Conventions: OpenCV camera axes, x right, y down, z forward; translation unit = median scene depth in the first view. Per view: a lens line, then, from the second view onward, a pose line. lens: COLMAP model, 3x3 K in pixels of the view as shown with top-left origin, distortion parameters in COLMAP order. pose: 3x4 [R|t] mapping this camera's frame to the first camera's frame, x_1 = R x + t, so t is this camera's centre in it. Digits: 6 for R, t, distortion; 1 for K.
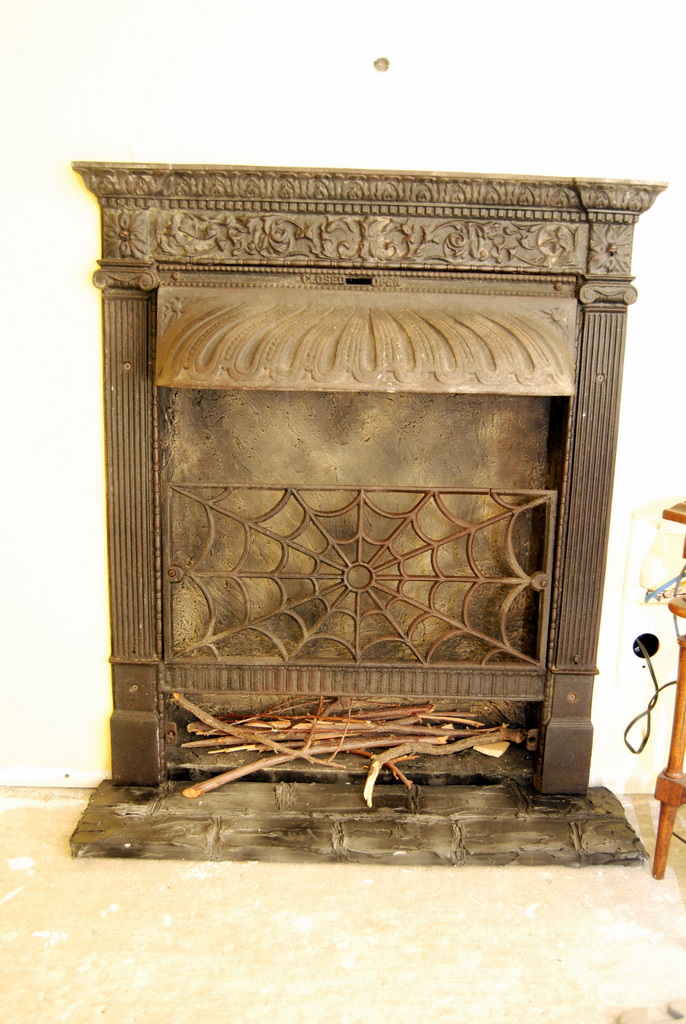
lens RADIAL K [[954.2, 0, 341.8], [0, 954.2, 524.4], [0, 0, 1]] dist [-0.077536, -0.001351]
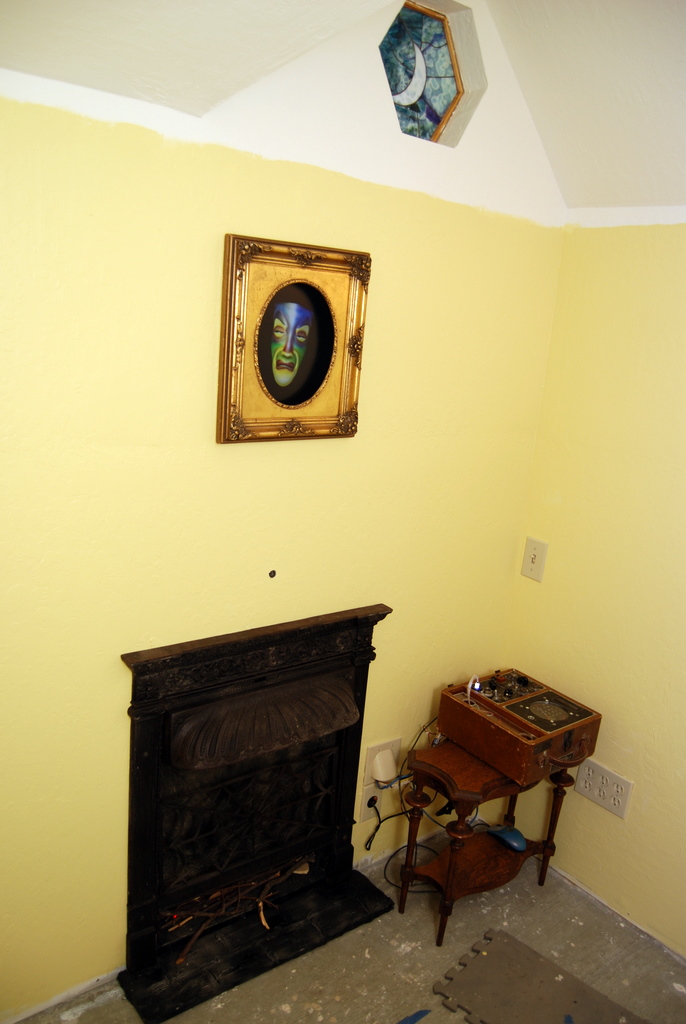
lens RADIAL K [[817.2, 0, 343.0], [0, 817.2, 512.0], [0, 0, 1]] dist [-0.094654, 0.036700]
pose [[0.792228, -0.104235, 0.601257, -0.761937], [0.075807, 0.994482, 0.072519, -0.669248], [-0.605498, -0.011872, 0.795758, -0.371175]]
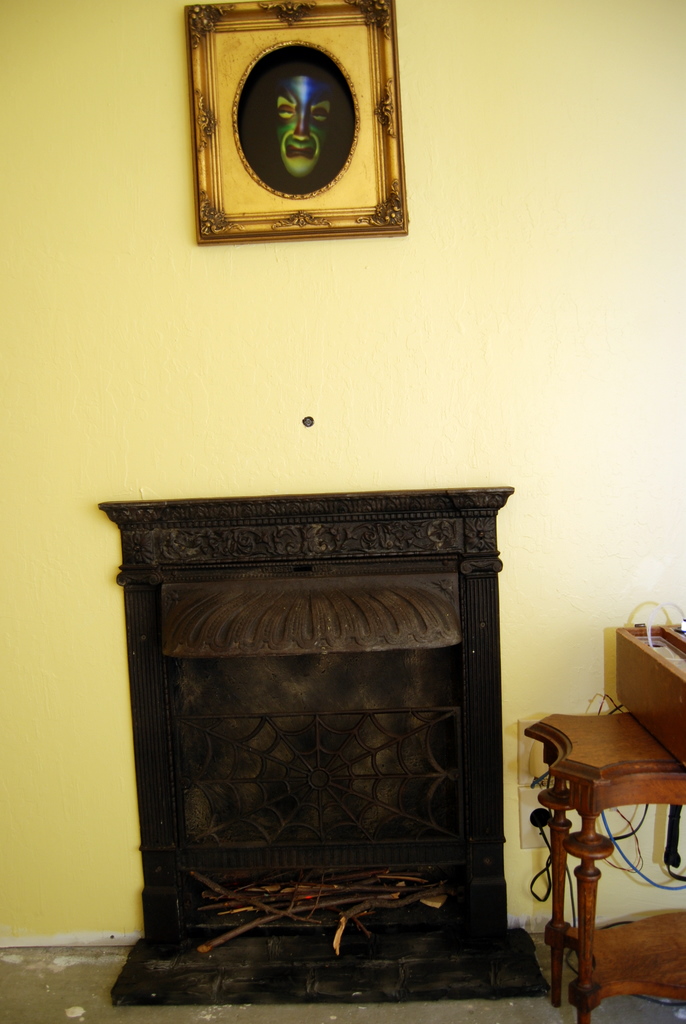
lens RADIAL K [[817.2, 0, 343.0], [0, 817.2, 512.0], [0, 0, 1]] dist [-0.094654, 0.036700]
pose [[0.997226, -0.064665, -0.036850, 0.123326], [0.057685, 0.984379, -0.166345, -0.129398], [0.047031, 0.163758, 0.985379, -0.200266]]
